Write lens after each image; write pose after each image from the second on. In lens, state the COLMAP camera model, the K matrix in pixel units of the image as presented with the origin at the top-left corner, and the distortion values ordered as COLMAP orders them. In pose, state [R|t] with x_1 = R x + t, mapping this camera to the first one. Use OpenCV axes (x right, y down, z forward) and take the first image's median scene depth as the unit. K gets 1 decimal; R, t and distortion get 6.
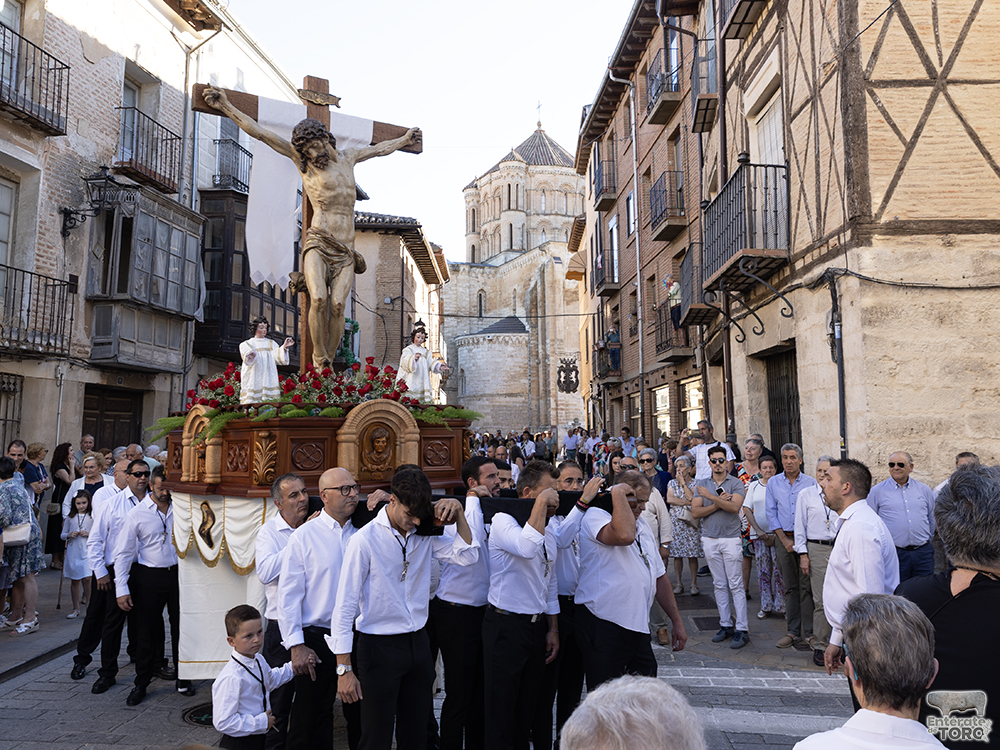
lens RADIAL K [[868.3, 0, 484.4], [0, 868.3, 323.7], [0, 0, 1]] dist [0.009367, -0.006418]
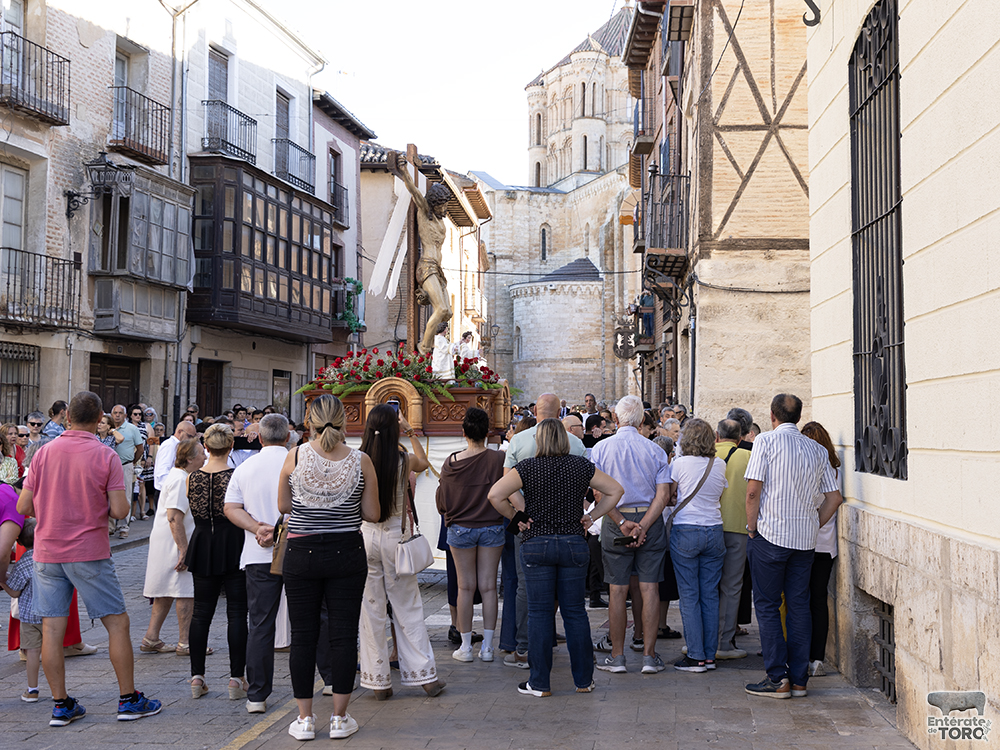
lens RADIAL K [[1137.2, 0, 502.9], [0, 1137.2, 371.0], [0, 0, 1]] dist [0.007915, 0.000000]
pose [[0.998987, 0.009830, -0.043921, 0.097453], [-0.005744, 0.995723, 0.092208, -0.035164], [0.044639, -0.091862, 0.994771, -0.324506]]
